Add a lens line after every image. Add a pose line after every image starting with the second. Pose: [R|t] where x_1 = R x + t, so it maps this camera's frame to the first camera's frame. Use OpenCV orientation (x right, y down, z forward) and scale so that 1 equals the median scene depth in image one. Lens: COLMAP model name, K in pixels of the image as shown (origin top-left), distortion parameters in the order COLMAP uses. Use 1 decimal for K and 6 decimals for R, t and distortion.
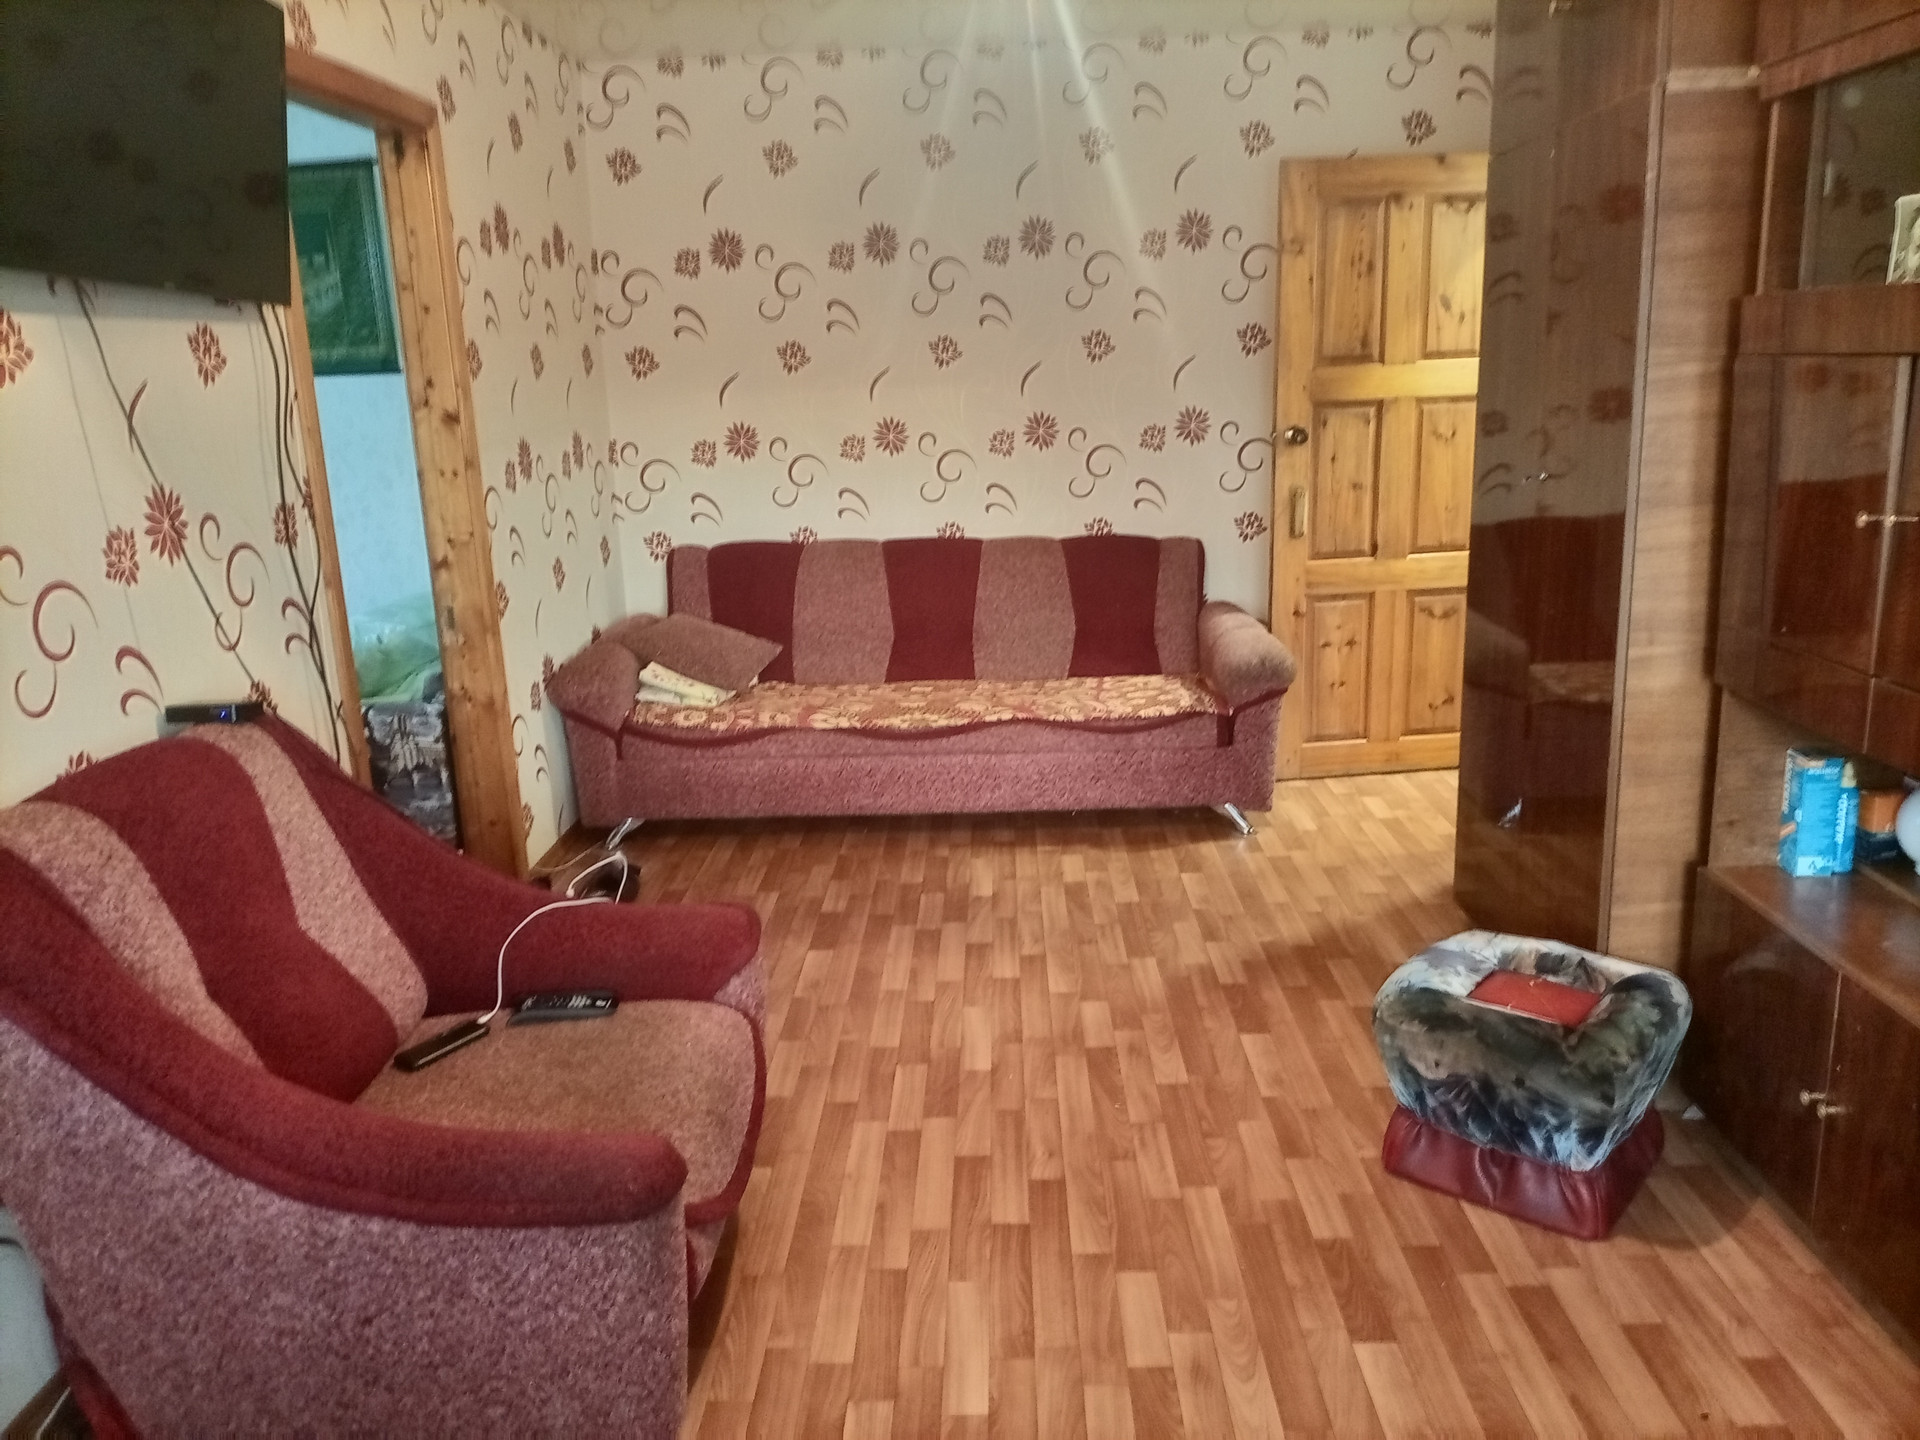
lens RADIAL K [[1466.6, 0, 960.3], [0, 1466.6, 719.3], [0, 0, 1]] dist [0.057042, -0.070646]
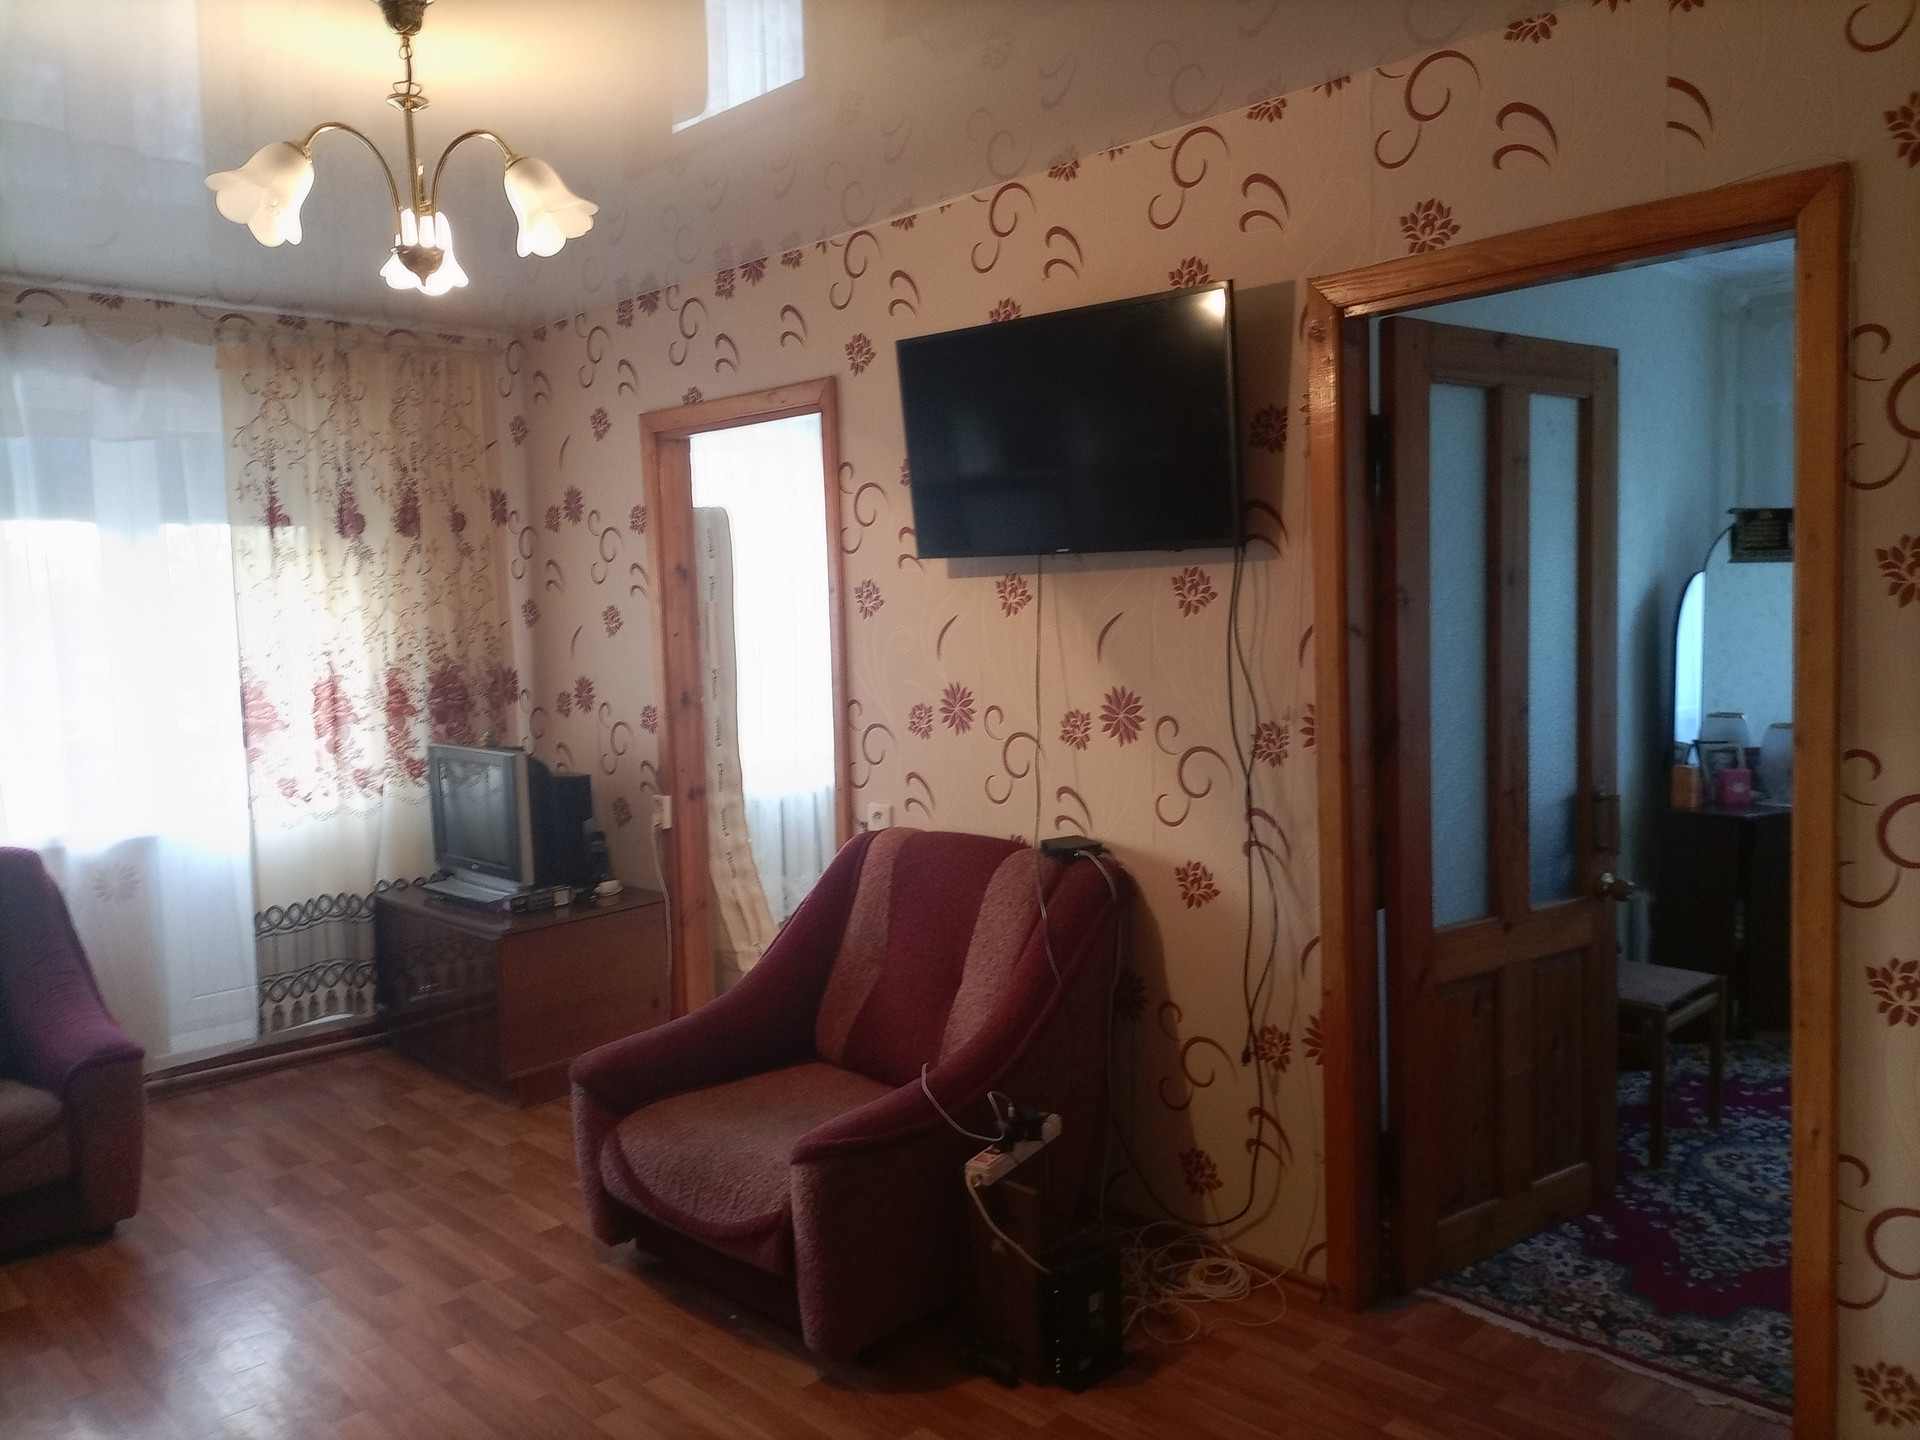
lens RADIAL K [[1466.6, 0, 955.3], [0, 1466.6, 720.3], [0, 0, 1]] dist [0.057042, -0.070646]
pose [[-0.692352, 0.101332, -0.714410, 0.549155], [-0.125816, 0.957969, 0.257809, -0.470084], [0.710507, 0.268379, -0.650502, 1.827728]]
